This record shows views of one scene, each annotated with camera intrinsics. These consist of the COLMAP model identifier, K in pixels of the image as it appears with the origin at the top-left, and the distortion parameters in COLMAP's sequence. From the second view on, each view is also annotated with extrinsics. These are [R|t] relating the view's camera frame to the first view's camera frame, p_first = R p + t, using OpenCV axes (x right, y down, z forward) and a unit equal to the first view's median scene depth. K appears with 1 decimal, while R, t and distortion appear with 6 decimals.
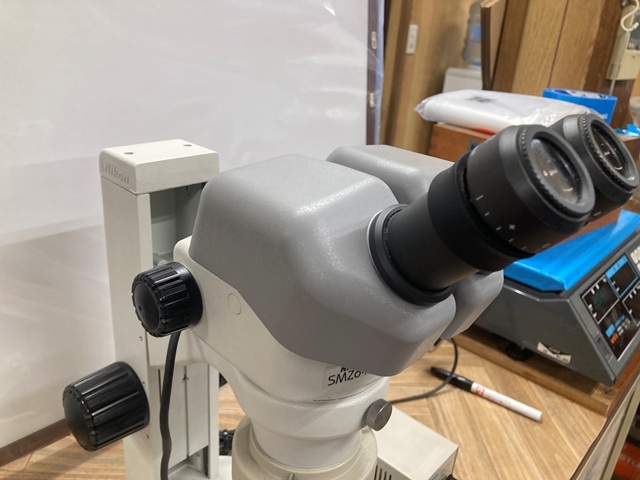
lens RADIAL K [[528.3, 0, 335.1], [0, 528.3, 239.6], [0, 0, 1]] dist [0.002199, 0.006239]
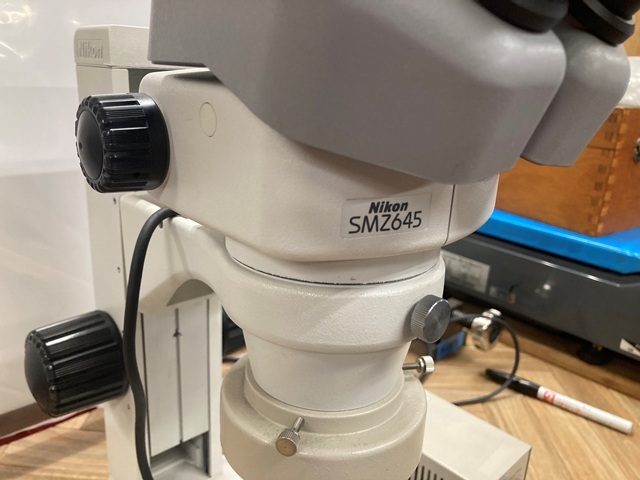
lens RADIAL K [[533.1, 0, 320.0], [0, 533.1, 240.0], [0, 0, 1]] dist [0.012390, -0.013772]
pose [[0.995455, -0.007916, -0.094909, 0.004633], [-0.000968, 0.995648, -0.093186, 0.130139], [0.095233, 0.092855, 0.991115, 0.140786]]
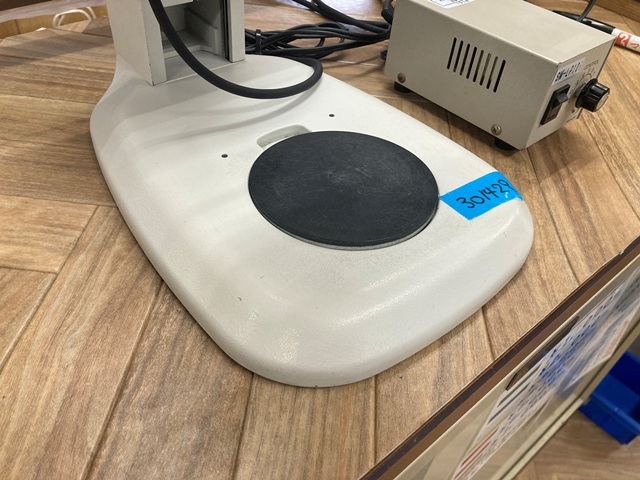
lens RADIAL K [[528.3, 0, 335.1], [0, 528.3, 239.6], [0, 0, 1]] dist [0.002199, 0.006239]
pose [[0.991818, 0.081181, -0.098520, -0.012948], [-0.040914, 0.933183, 0.357065, 0.314452], [0.120925, -0.350113, 0.928869, 0.223263]]
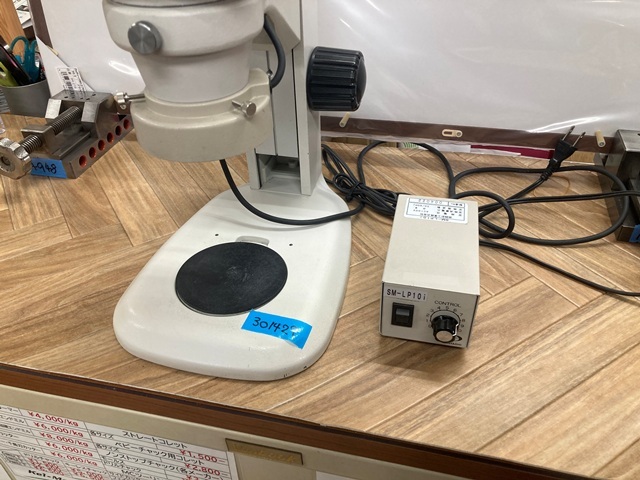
lens RADIAL K [[528.3, 0, 335.1], [0, 528.3, 239.6], [0, 0, 1]] dist [0.002199, 0.006239]
pose [[0.487037, 0.454303, -0.745925, 0.499380], [-0.286901, 0.889891, 0.354659, 0.097171], [0.824914, 0.041275, 0.563749, 0.333269]]
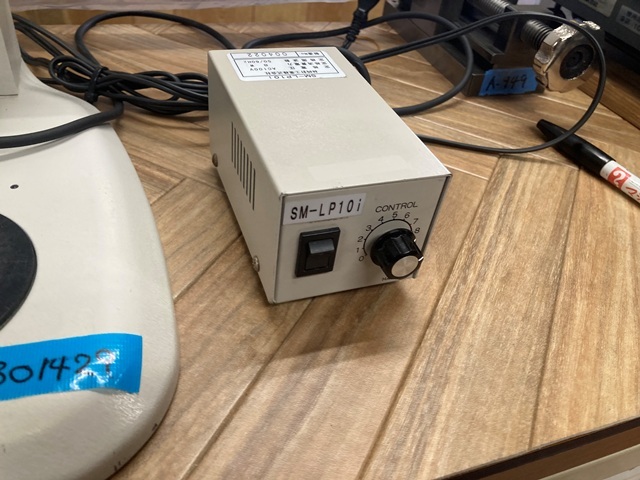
lens RADIAL K [[533.1, 0, 320.0], [0, 533.1, 240.0], [0, 0, 1]] dist [0.012390, -0.013772]
pose [[0.877031, 0.323831, -0.354895, 0.238475], [-0.217535, 0.926302, 0.307643, 0.260648], [0.428364, -0.192610, 0.882840, 0.465988]]
